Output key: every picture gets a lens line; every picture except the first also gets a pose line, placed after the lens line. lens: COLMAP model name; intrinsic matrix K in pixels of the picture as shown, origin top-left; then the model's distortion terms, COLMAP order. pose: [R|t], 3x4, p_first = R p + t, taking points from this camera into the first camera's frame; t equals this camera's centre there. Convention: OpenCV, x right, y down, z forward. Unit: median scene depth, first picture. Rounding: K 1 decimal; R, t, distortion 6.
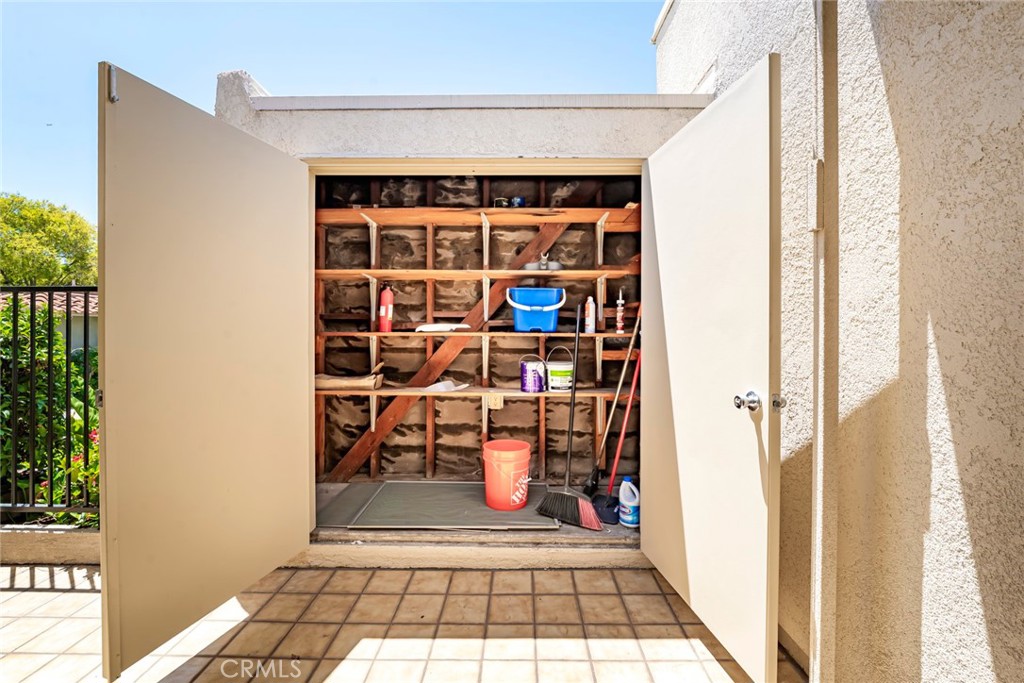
lens RADIAL K [[417.7, 0, 515.7], [0, 417.7, 335.3], [0, 0, 1]] dist [-0.015928, 0.003112]
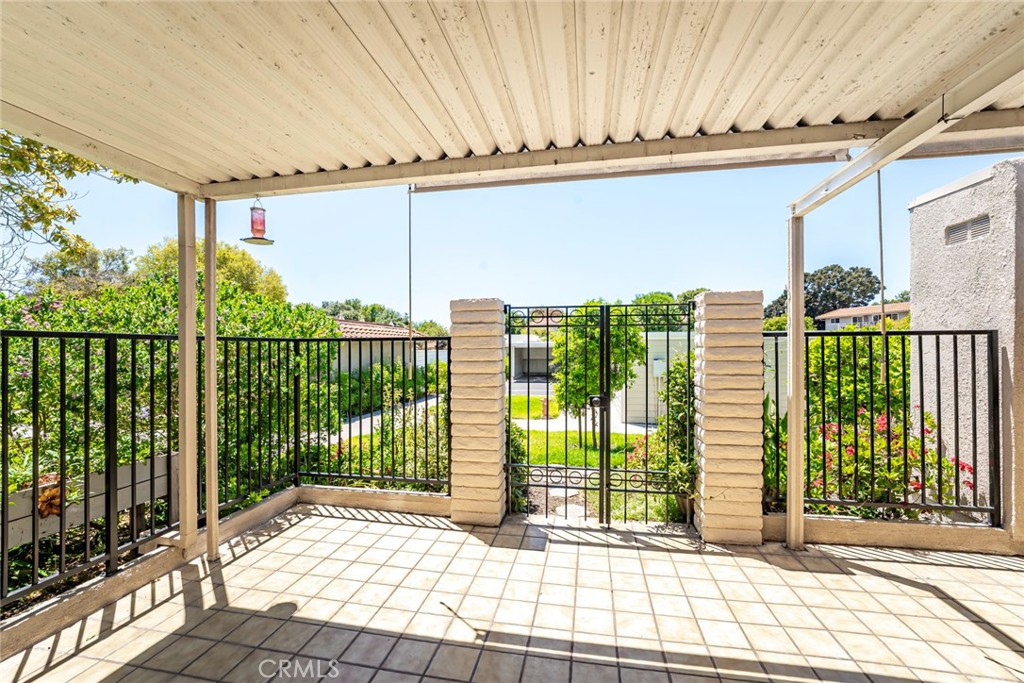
lens RADIAL K [[417.7, 0, 511.9], [0, 417.7, 345.7], [0, 0, 1]] dist [-0.015928, 0.003112]
pose [[0.986348, -0.005127, -0.164592, -1.966407], [0.002139, 0.999830, -0.018326, -0.056068], [0.164658, 0.017724, 0.986191, -0.484873]]
